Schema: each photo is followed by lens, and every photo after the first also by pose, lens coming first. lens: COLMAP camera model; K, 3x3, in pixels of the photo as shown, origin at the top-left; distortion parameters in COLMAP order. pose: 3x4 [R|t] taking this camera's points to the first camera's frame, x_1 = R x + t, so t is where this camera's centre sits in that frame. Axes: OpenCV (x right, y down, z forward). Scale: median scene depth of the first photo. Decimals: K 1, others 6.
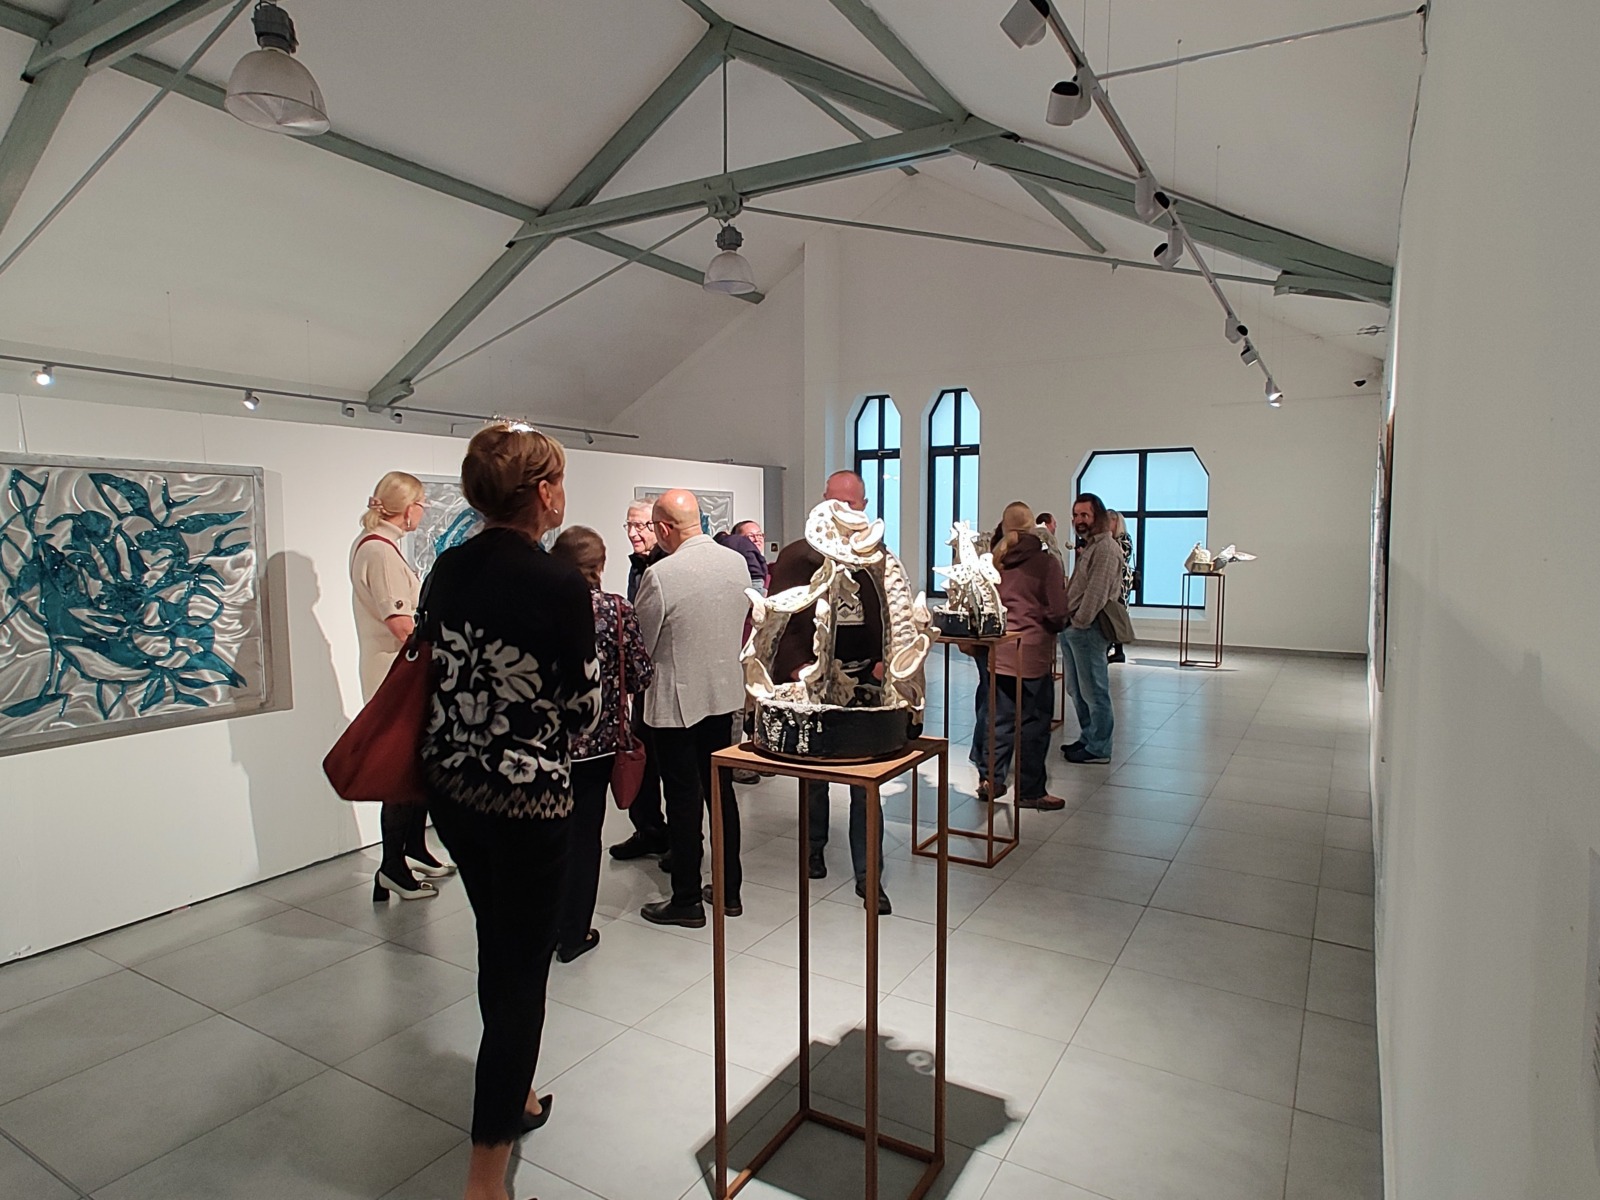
lens RADIAL K [[946.6, 0, 800.0], [0, 946.6, 600.0], [0, 0, 1]] dist [0.002485, 0.001845]
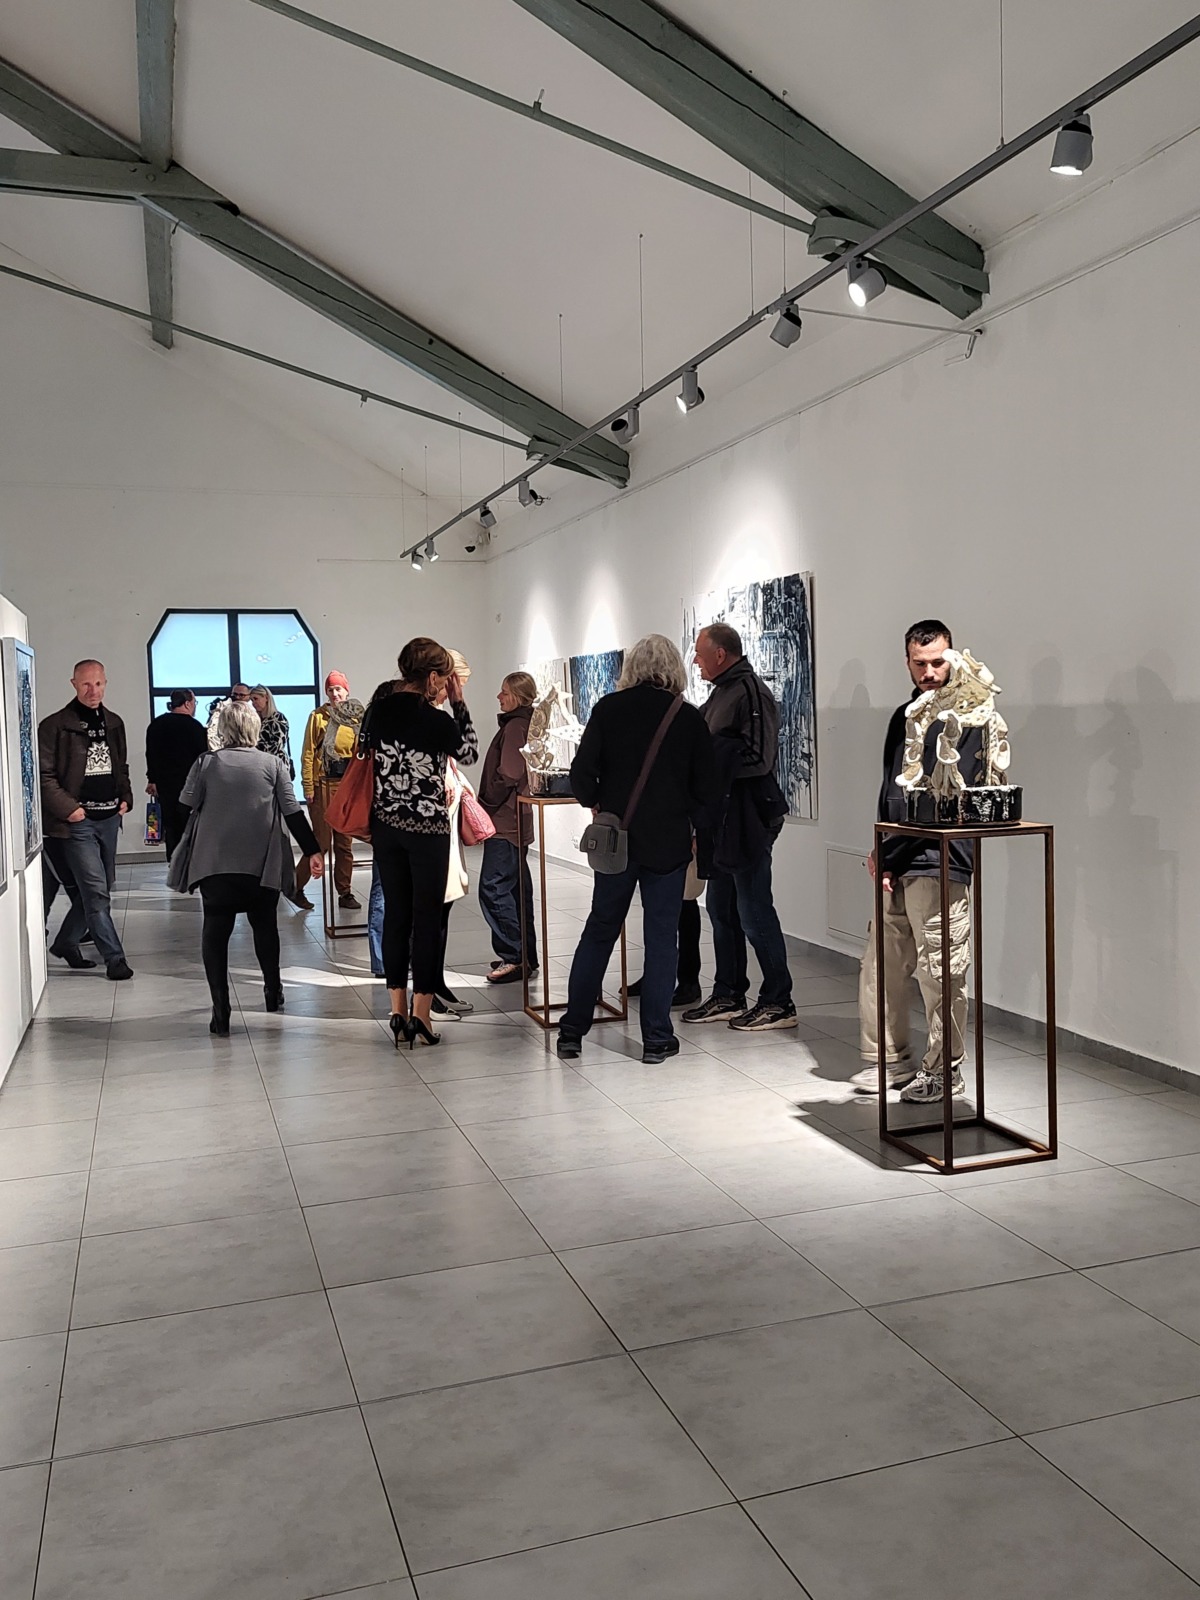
lens RADIAL K [[1369.8, 0, 653.4], [0, 1369.8, 799.1], [0, 0, 1]] dist [0.040656, 0.003332]
pose [[0.635967, -0.067494, 0.768759, -0.942030], [0.083627, 0.996329, 0.018292, 0.021149], [-0.767172, 0.052655, 0.639277, 0.020443]]
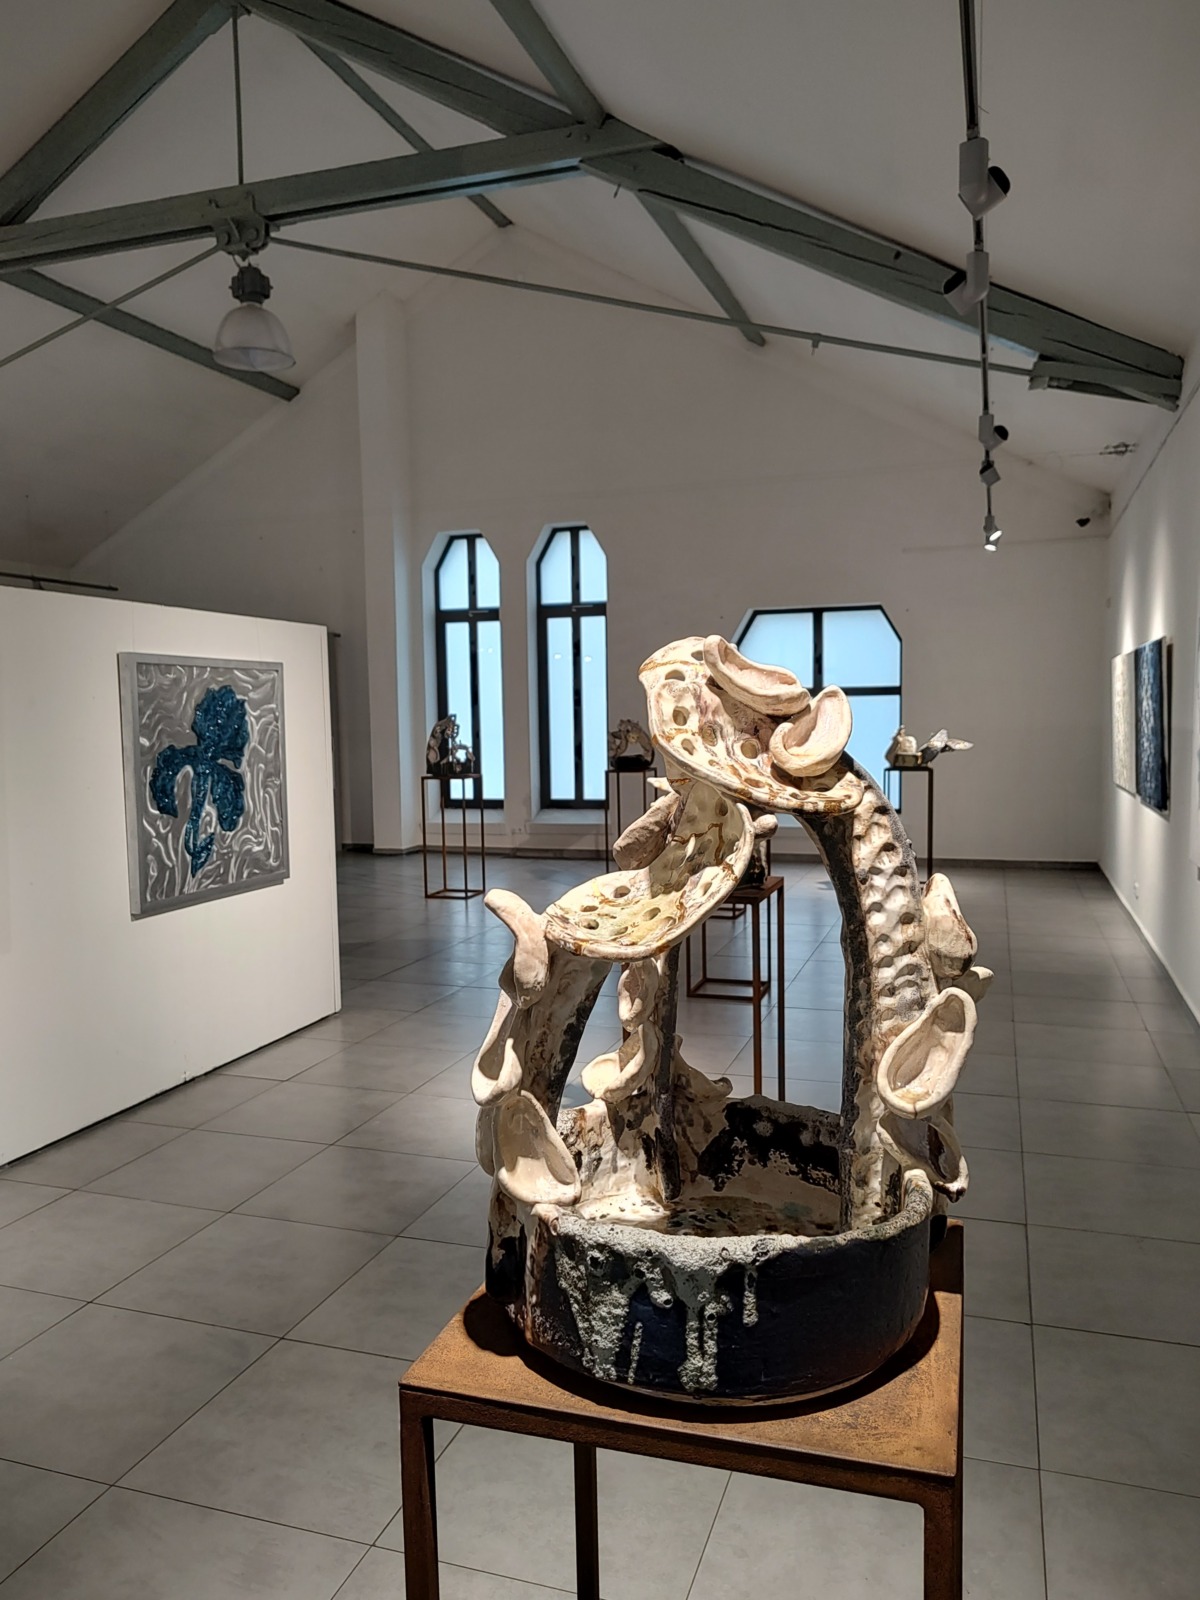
lens RADIAL K [[1192.8, 0, 600.0], [0, 1192.8, 800.0], [0, 0, 1]] dist [0.061326, -0.069983]
pose [[0.977464, -0.032028, 0.208659, -0.052998], [0.033256, 0.999444, -0.002379, -0.021032], [-0.208467, 0.009264, 0.977986, 0.277925]]
